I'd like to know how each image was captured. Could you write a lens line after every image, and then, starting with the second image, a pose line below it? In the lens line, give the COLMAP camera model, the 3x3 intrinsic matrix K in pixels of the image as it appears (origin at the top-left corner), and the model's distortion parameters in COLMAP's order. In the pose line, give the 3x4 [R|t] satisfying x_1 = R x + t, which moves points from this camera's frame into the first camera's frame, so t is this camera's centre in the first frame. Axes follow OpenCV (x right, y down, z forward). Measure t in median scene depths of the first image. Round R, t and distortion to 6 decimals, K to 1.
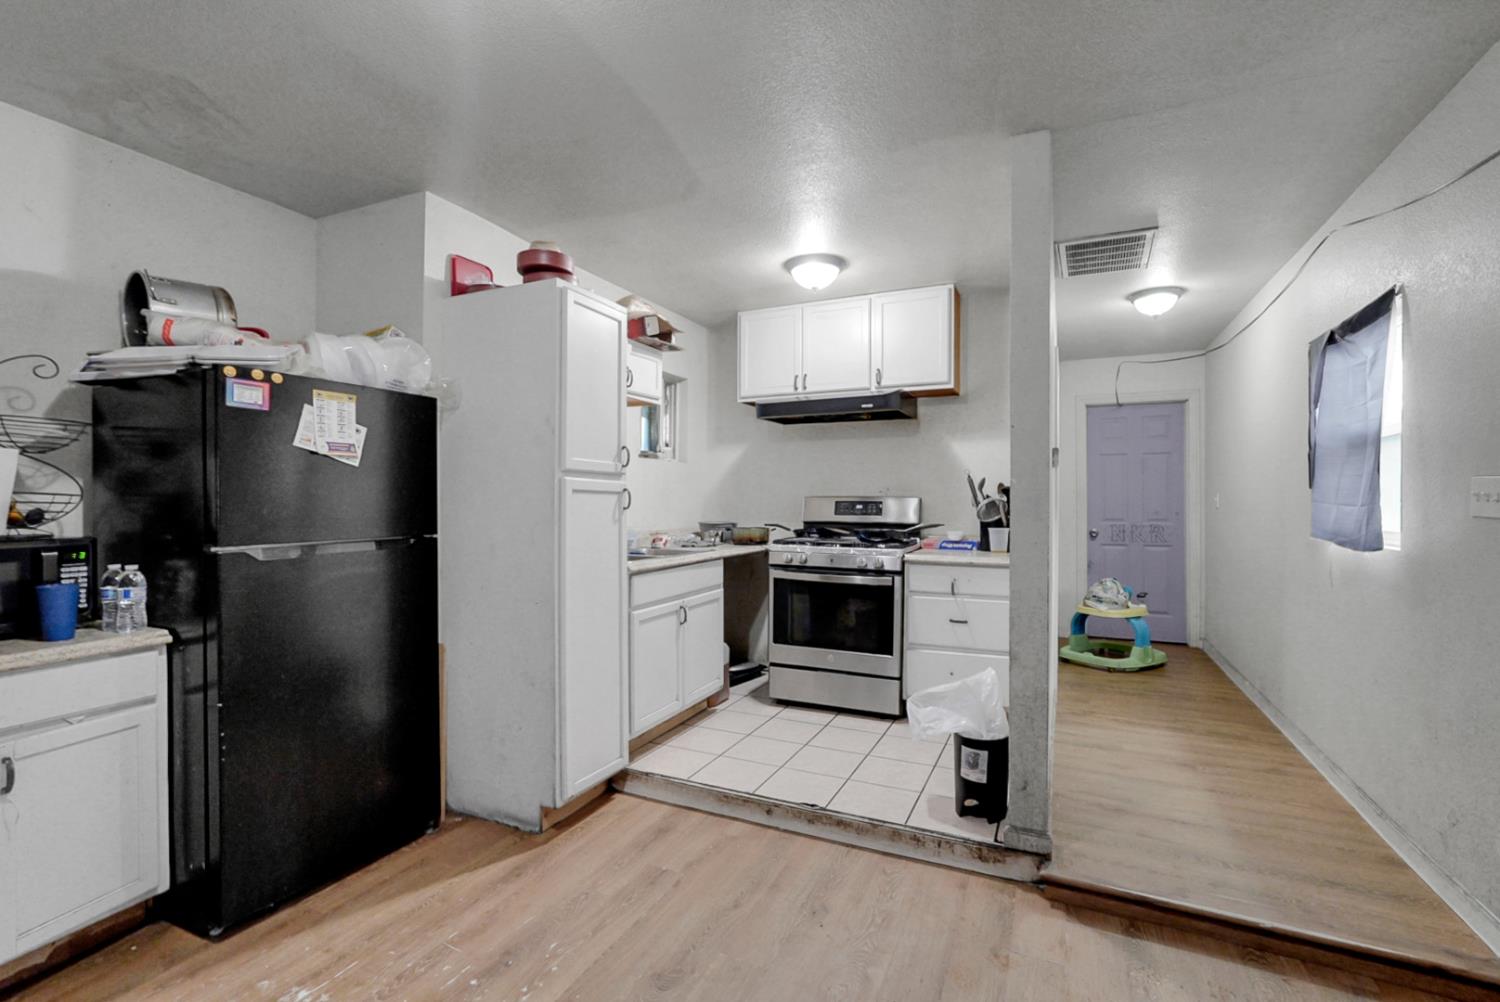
lens RADIAL K [[666.9, 0, 753.2], [0, 666.9, 495.2], [0, 0, 1]] dist [0.000143, 0.000023]
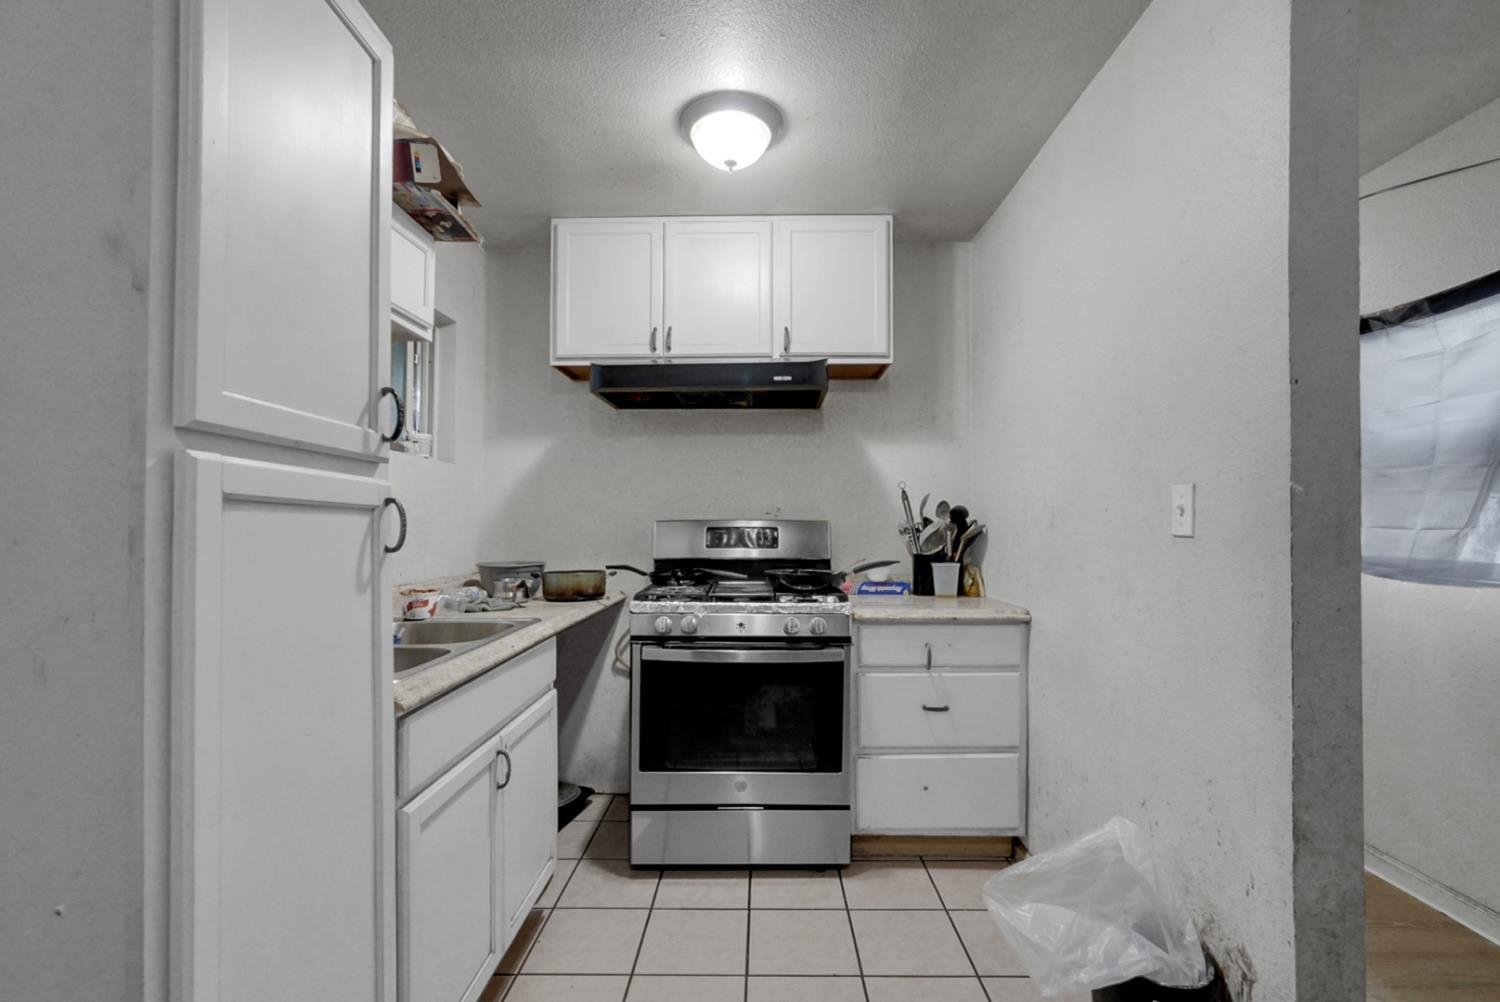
lens RADIAL K [[669.2, 0, 747.6], [0, 669.2, 504.2], [0, 0, 1]] dist [-0.014971, 0.009480]
pose [[0.915439, 0.007502, 0.402386, -0.117253], [0.001880, 0.999736, -0.022916, 0.001987], [-0.402452, 0.021734, 0.915183, 0.422924]]
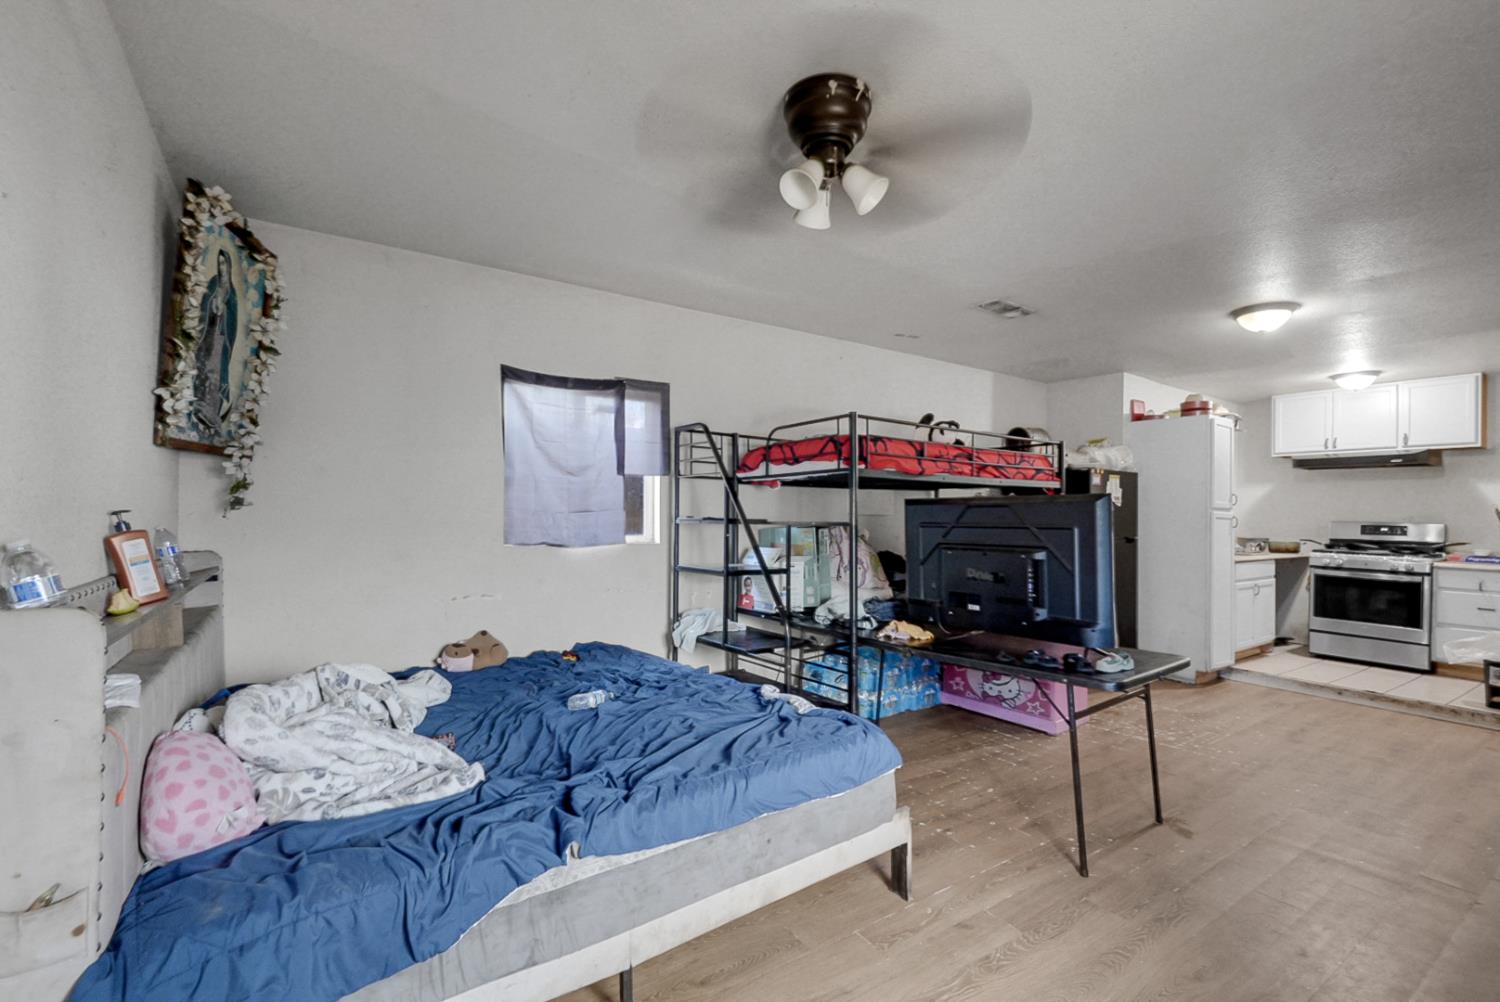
lens RADIAL K [[669.2, 0, 747.6], [0, 669.2, 504.2], [0, 0, 1]] dist [-0.014971, 0.009480]
pose [[0.862138, 0.005854, -0.506639, -0.315849], [-0.011039, 0.999913, -0.007232, -0.011742], [0.506553, 0.011828, 0.862128, -0.979440]]
